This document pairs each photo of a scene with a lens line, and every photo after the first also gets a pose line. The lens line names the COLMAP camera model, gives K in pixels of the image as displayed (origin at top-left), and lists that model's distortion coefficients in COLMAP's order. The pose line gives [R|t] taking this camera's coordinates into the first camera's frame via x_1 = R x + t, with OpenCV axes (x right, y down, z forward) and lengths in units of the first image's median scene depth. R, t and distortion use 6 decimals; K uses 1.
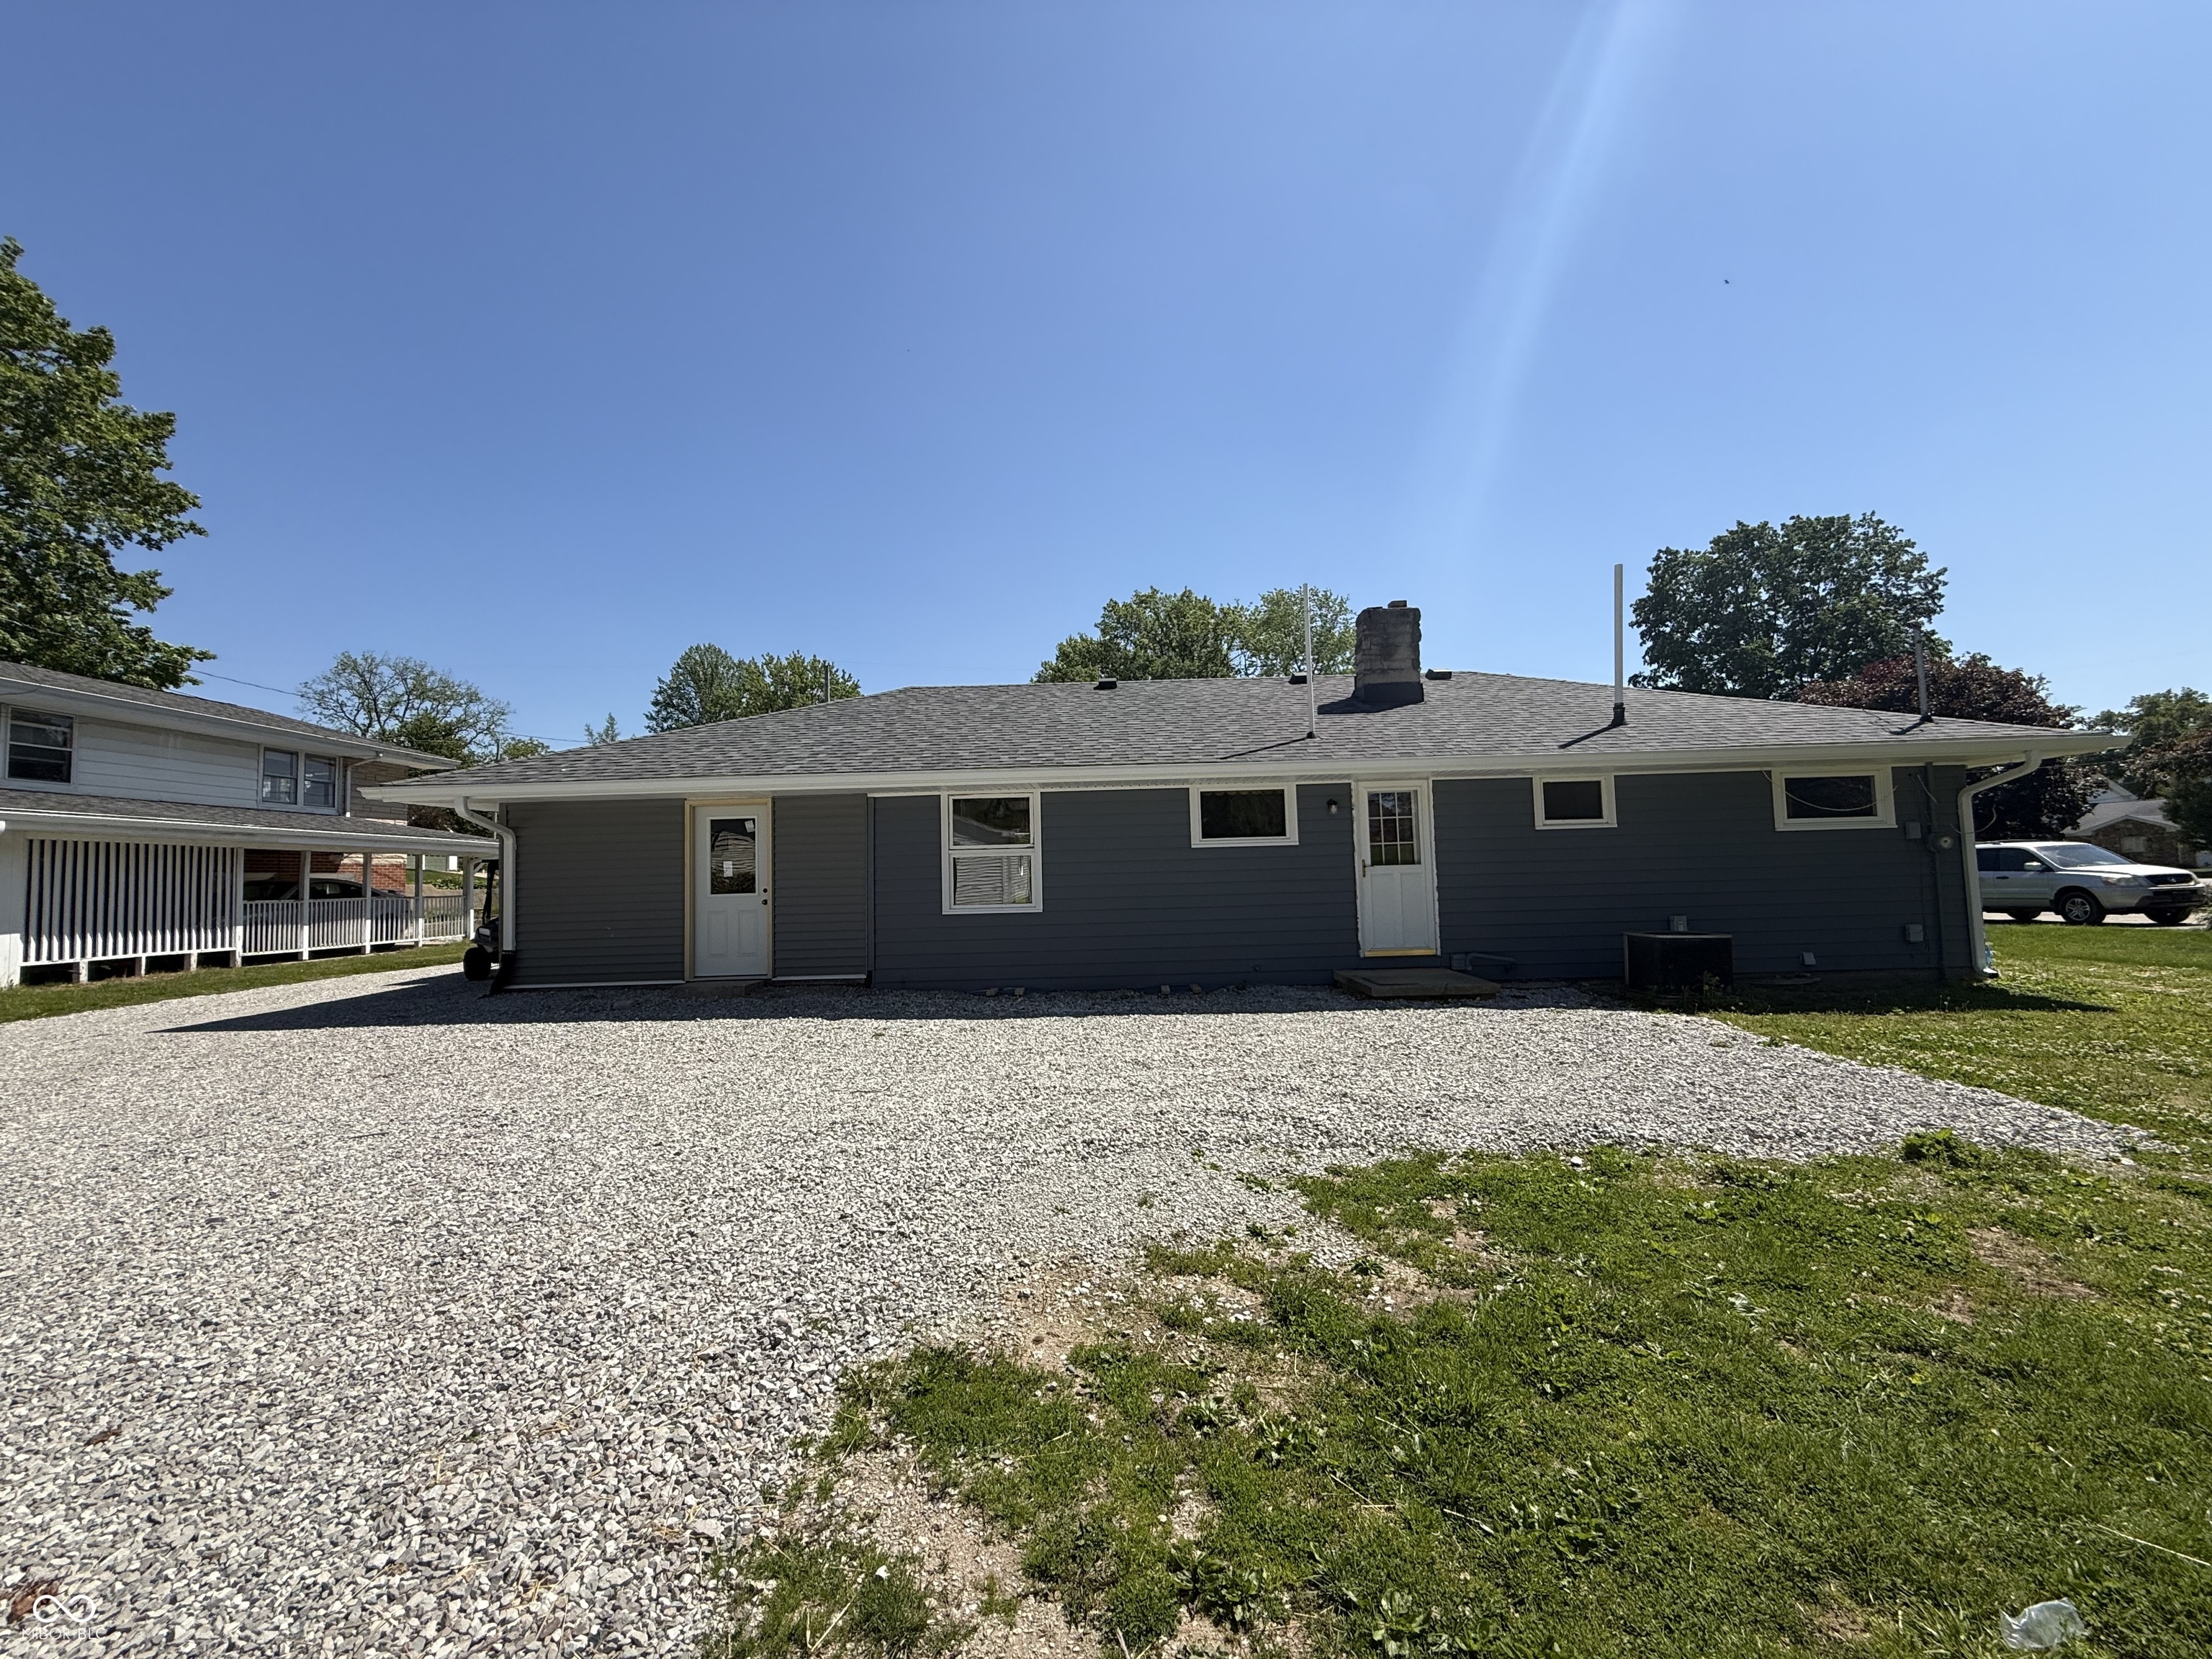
lens RADIAL K [[877.3, 0, 1102.8], [0, 877.3, 818.2], [0, 0, 1]] dist [0.002890, -0.000953]
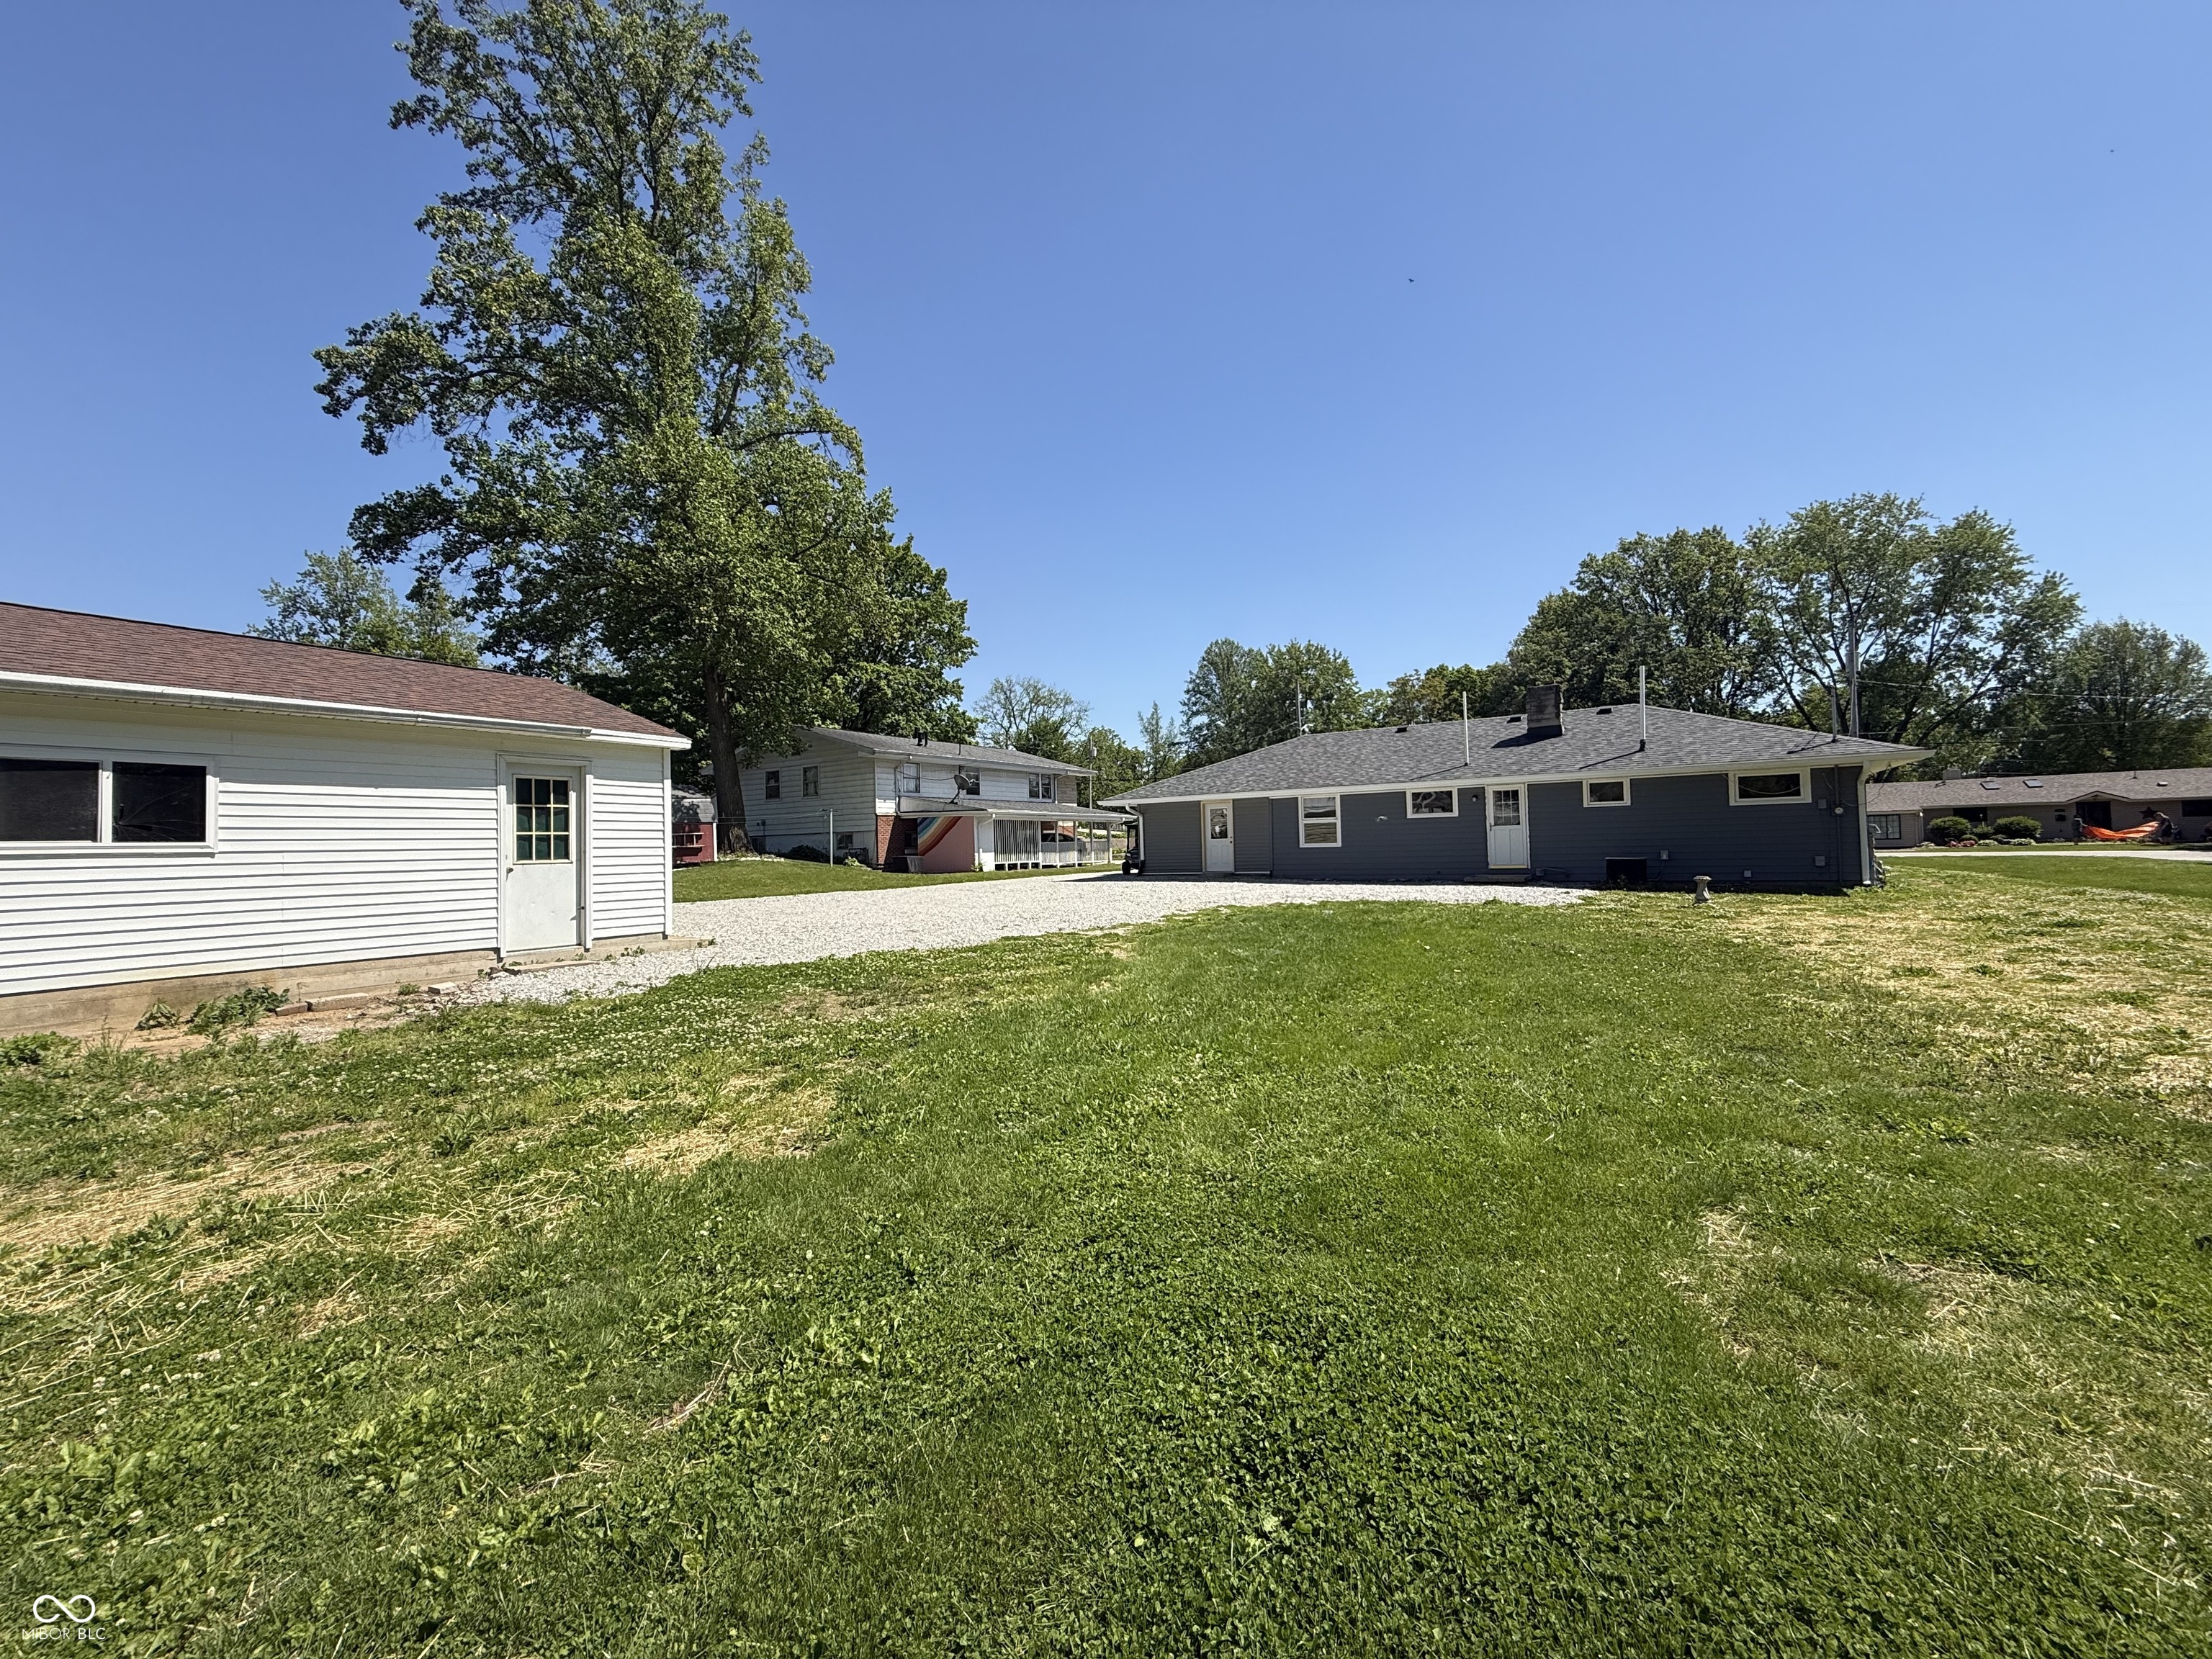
lens RADIAL K [[877.3, 0, 1097.7], [0, 877.3, 819.7], [0, 0, 1]] dist [0.002890, -0.000953]
pose [[0.837758, -0.010983, -0.545932, 0.386282], [0.040369, 0.998307, 0.041864, -0.051038], [0.544548, -0.057110, 0.836783, -0.753933]]
